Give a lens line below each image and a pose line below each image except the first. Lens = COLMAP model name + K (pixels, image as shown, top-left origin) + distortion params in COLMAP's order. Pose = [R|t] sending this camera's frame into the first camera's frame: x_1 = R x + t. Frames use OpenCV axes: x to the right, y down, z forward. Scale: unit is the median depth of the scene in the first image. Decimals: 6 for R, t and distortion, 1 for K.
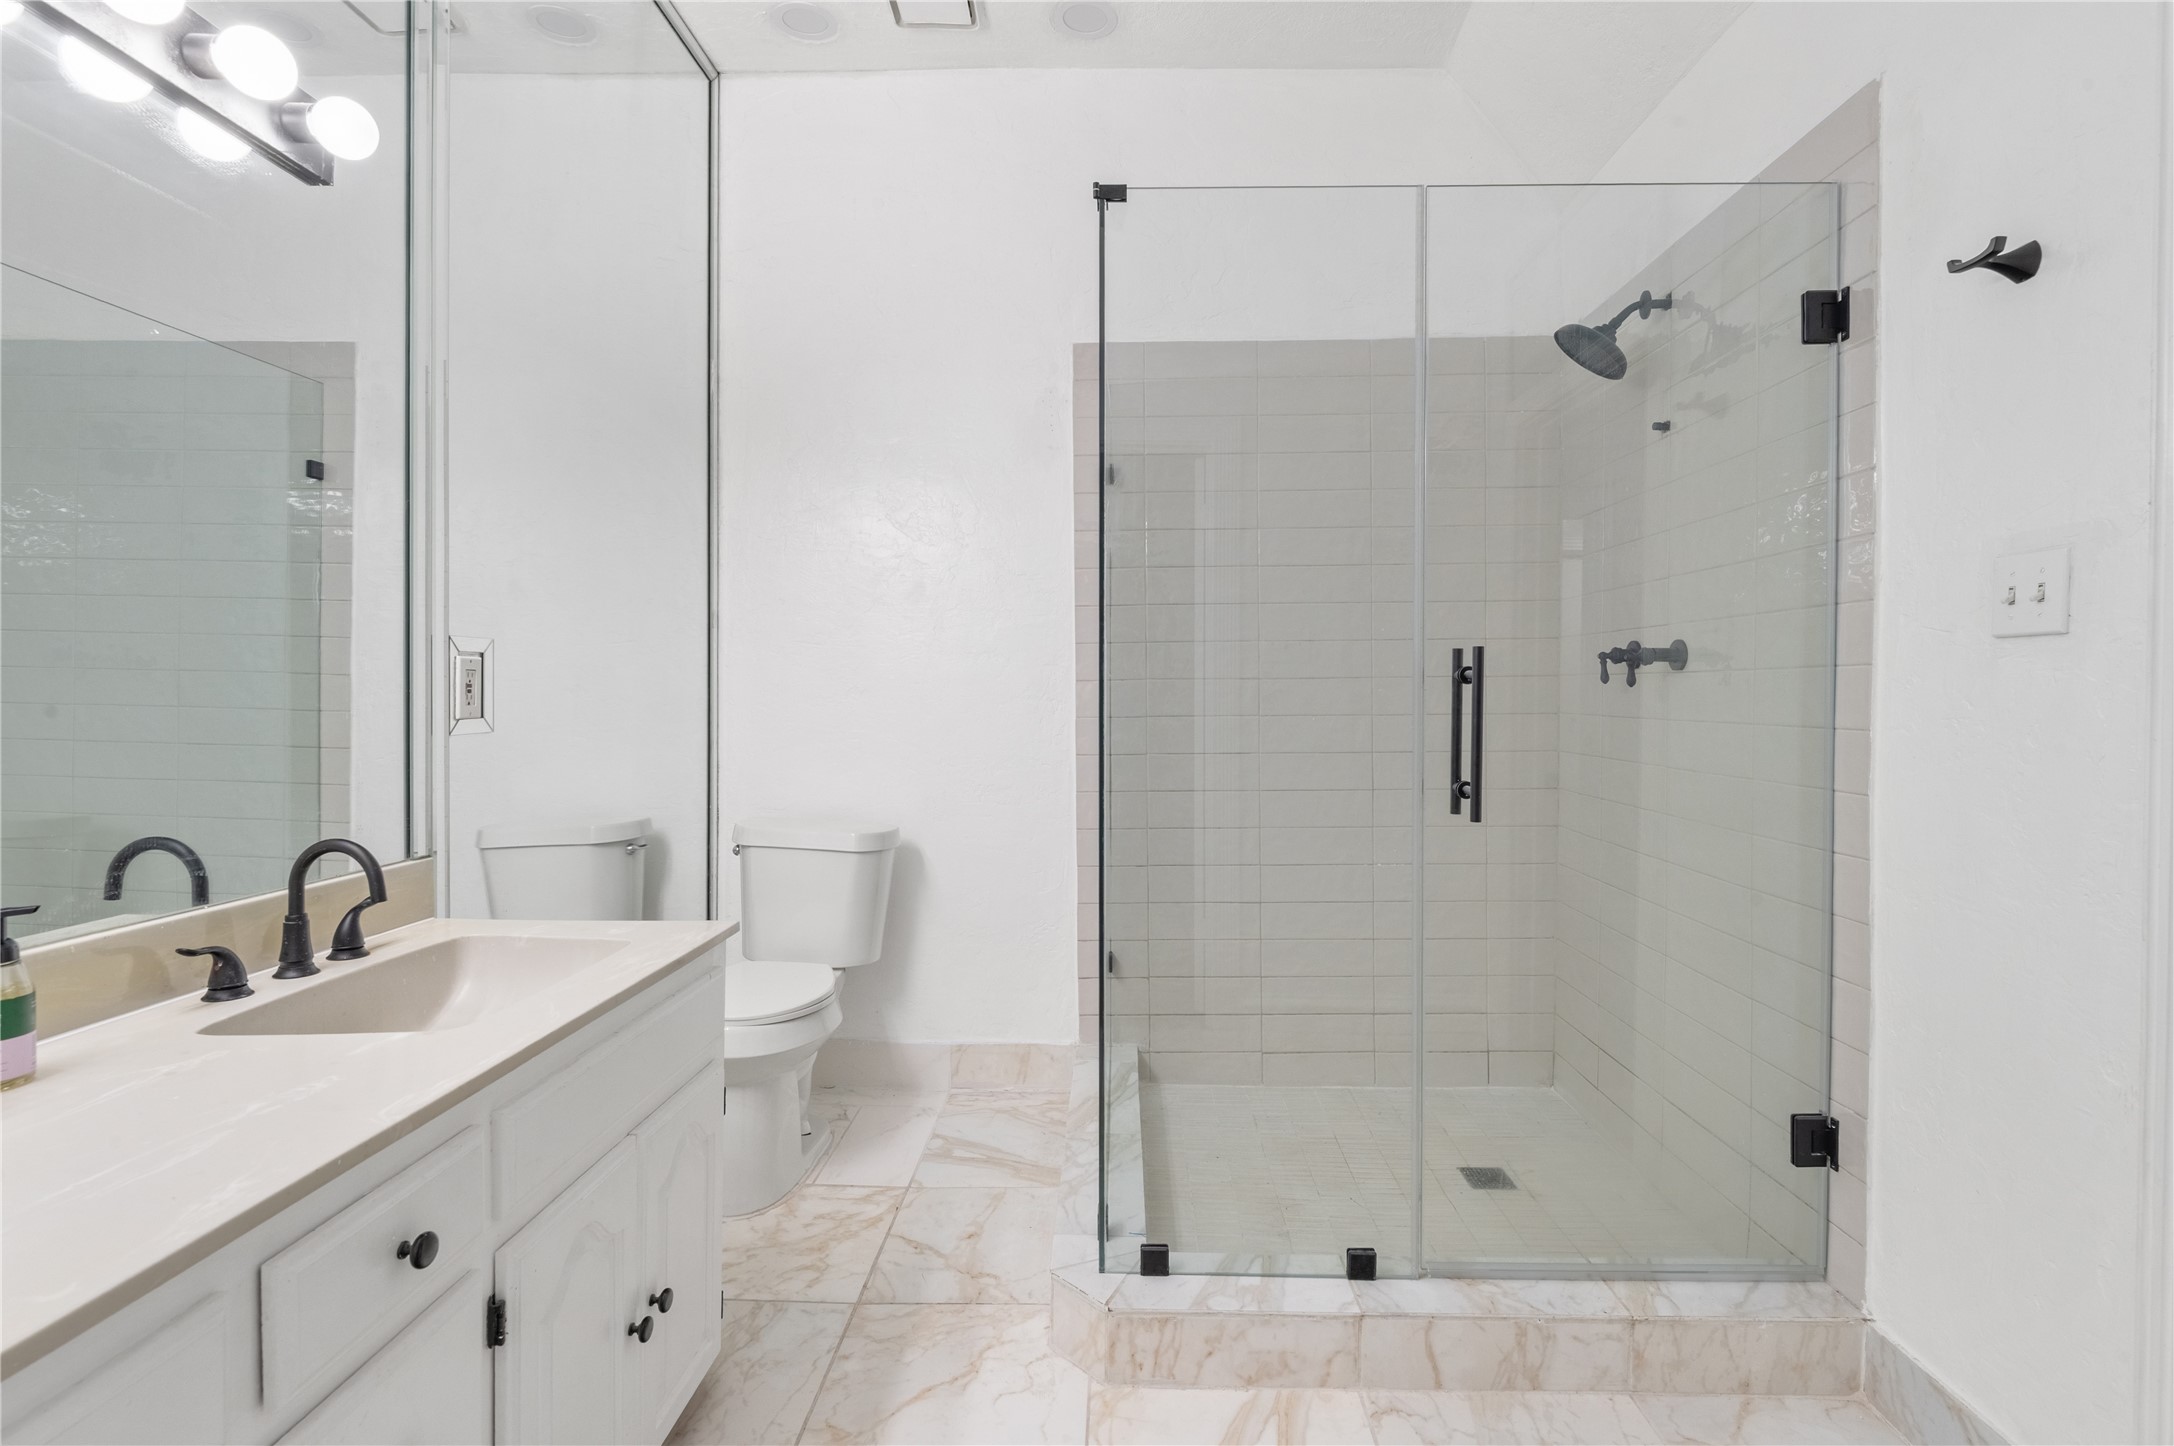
lens RADIAL K [[1010.0, 0, 1102.8], [0, 1010.0, 704.5], [0, 0, 1]] dist [0.006149, -0.008300]
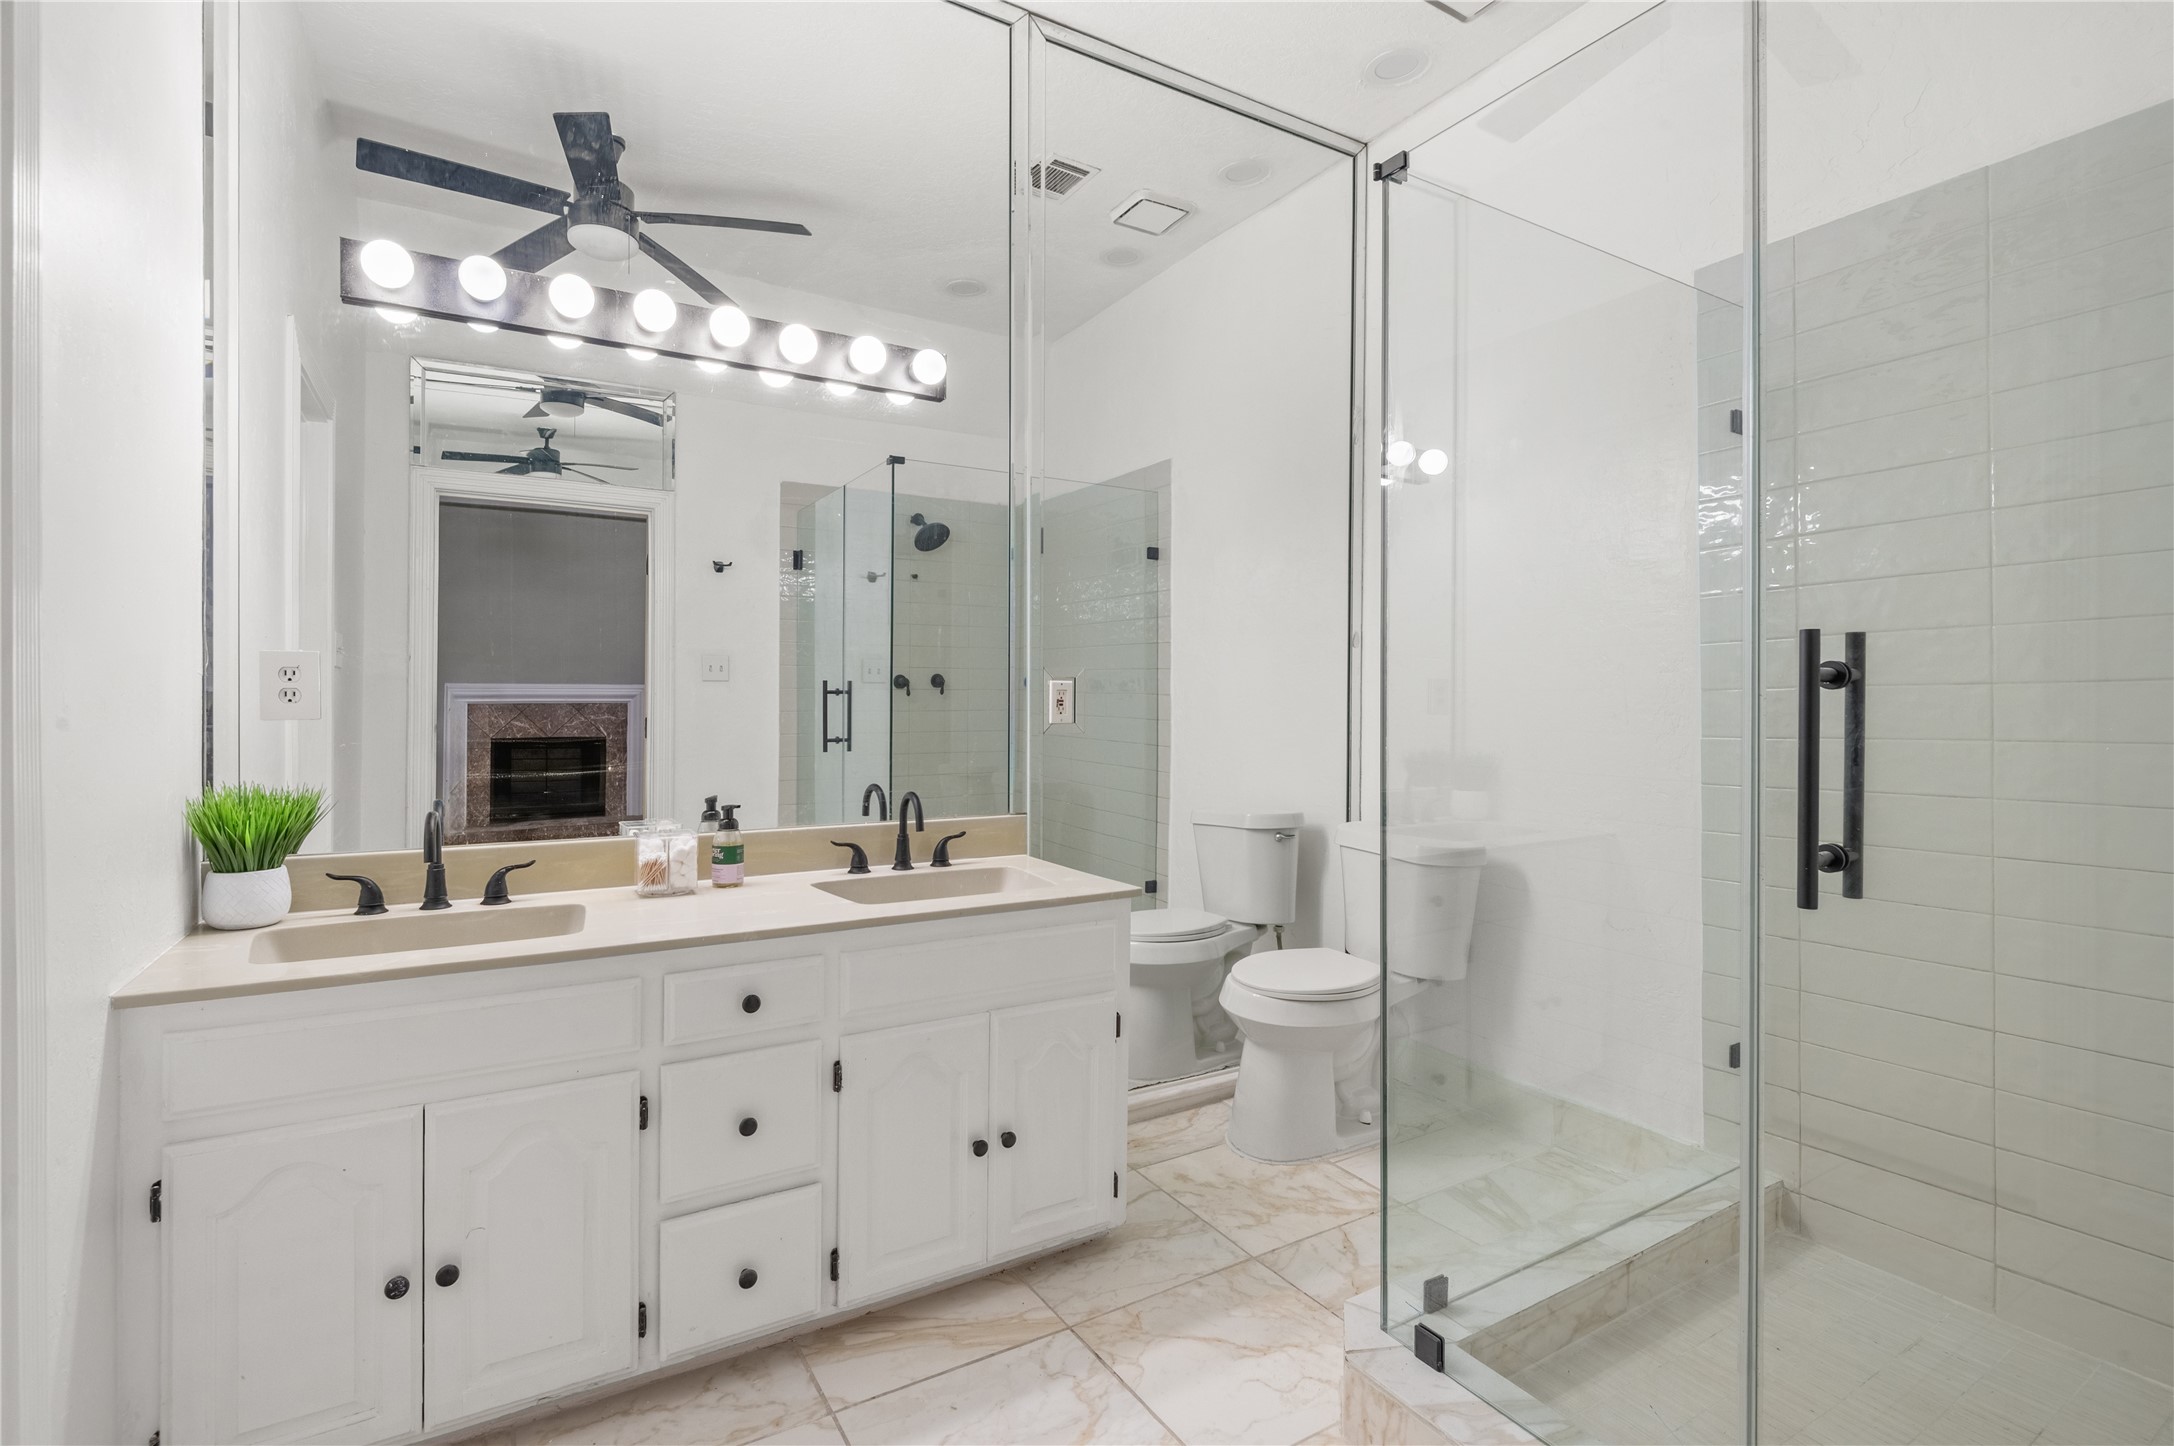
lens RADIAL K [[1010.0, 0, 1107.5], [0, 1010.0, 713.4], [0, 0, 1]] dist [0.006149, -0.008300]
pose [[0.535667, 0.004233, -0.844419, 0.589739], [-0.011678, 0.999929, -0.002395, 0.001871], [0.844349, 0.011145, 0.535678, 0.260607]]
